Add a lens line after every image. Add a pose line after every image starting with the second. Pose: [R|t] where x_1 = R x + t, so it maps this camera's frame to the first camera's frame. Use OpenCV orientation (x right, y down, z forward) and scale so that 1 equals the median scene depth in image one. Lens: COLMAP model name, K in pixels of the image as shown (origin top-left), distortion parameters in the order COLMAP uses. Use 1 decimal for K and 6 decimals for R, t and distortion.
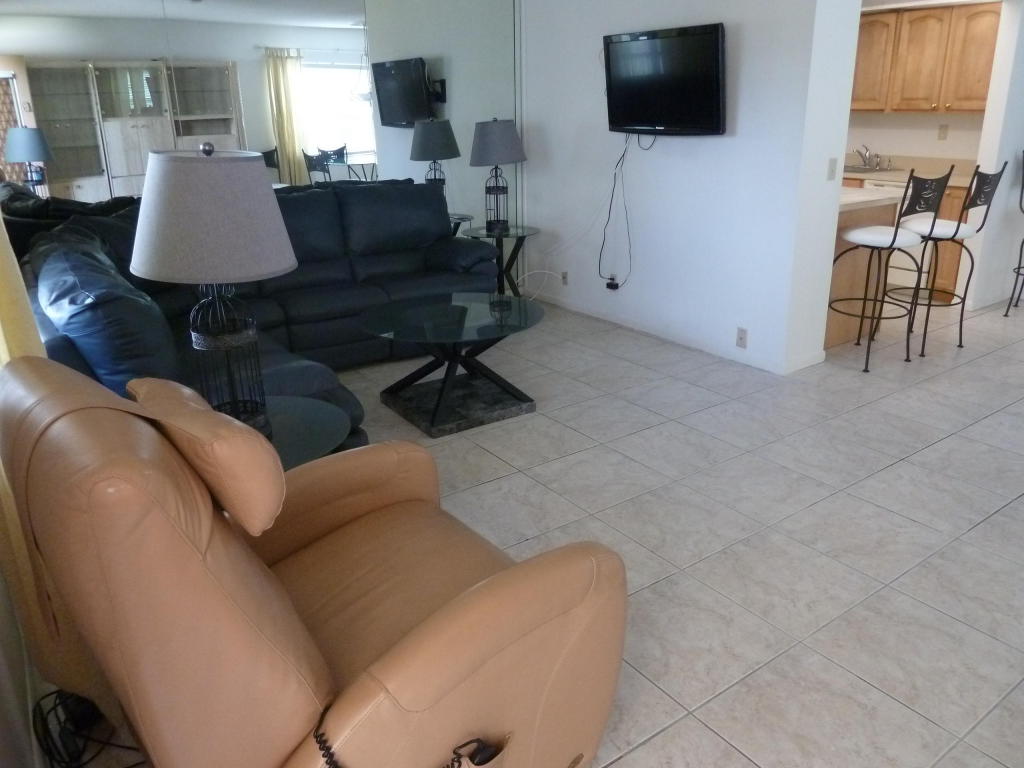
lens RADIAL K [[768.6, 0, 512.0], [0, 768.6, 384.0], [0, 0, 1]] dist [-0.036082, 0.009535]
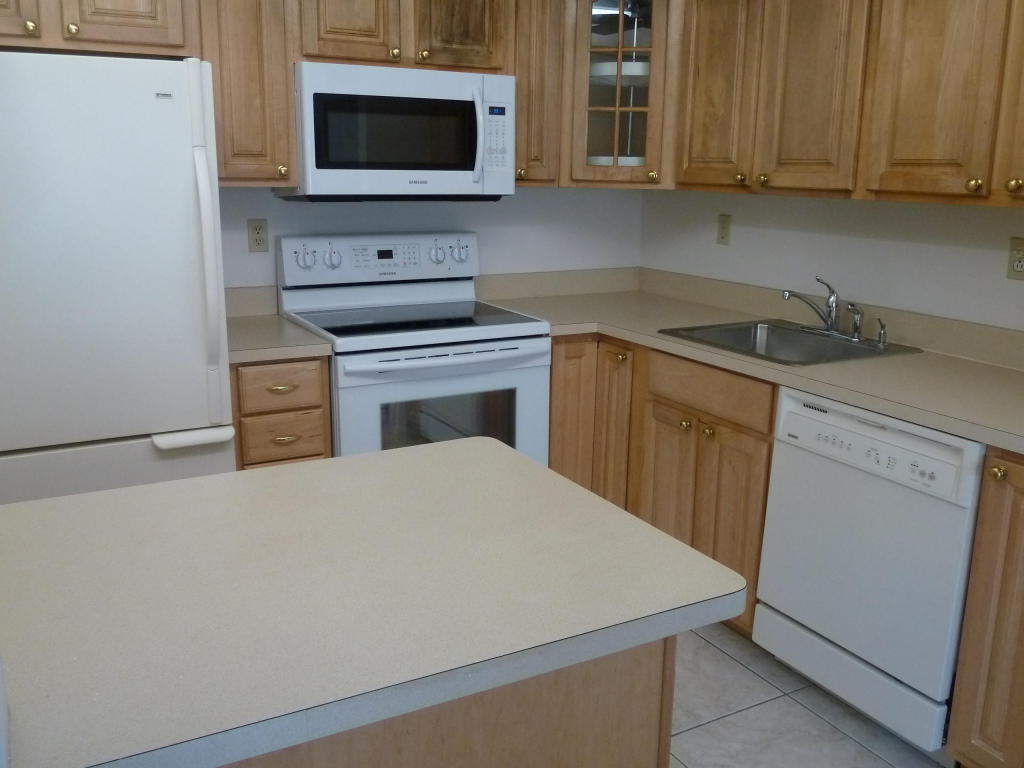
lens RADIAL K [[926.0, 0, 512.0], [0, 926.0, 384.0], [0, 0, 1]] dist [-0.017909, -0.012978]
pose [[0.993956, 0.051822, -0.096773, 0.388405], [-0.062686, 0.991636, -0.112817, -0.217276], [0.090118, 0.118202, 0.988892, 0.580163]]
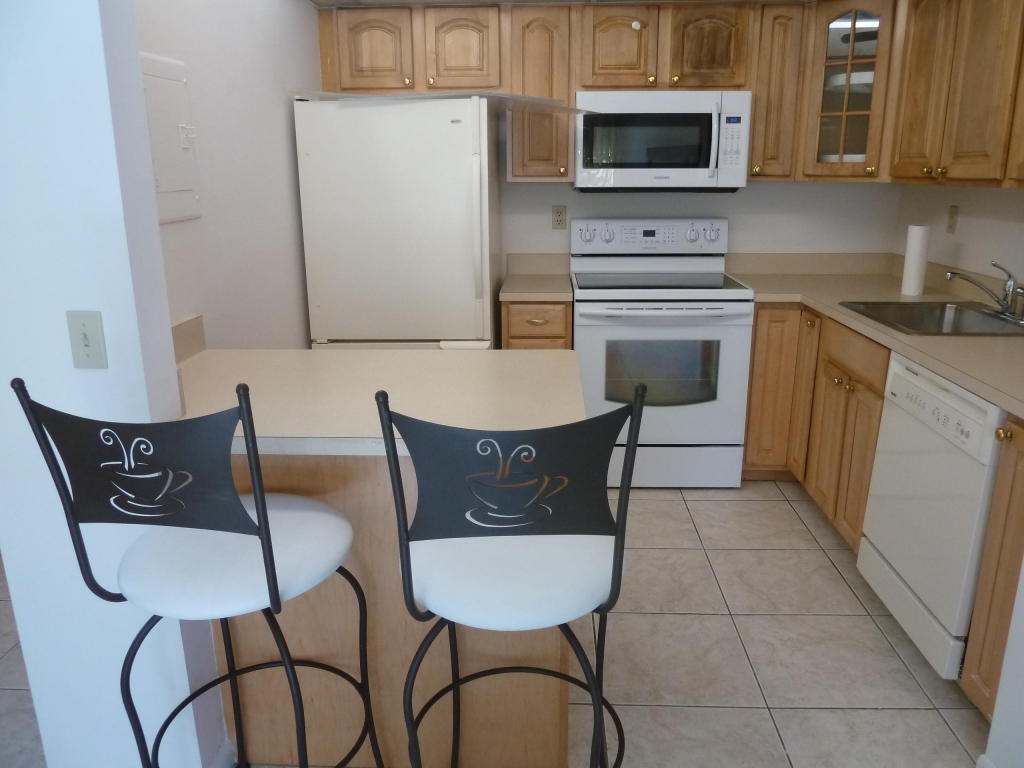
lens RADIAL K [[768.6, 0, 512.0], [0, 768.6, 384.0], [0, 0, 1]] dist [-0.036082, 0.009535]
pose [[0.793240, 0.172237, -0.584041, 0.552586], [-0.212290, 0.977207, -0.000146, -0.211784], [0.570704, 0.124102, 0.811724, 0.570771]]
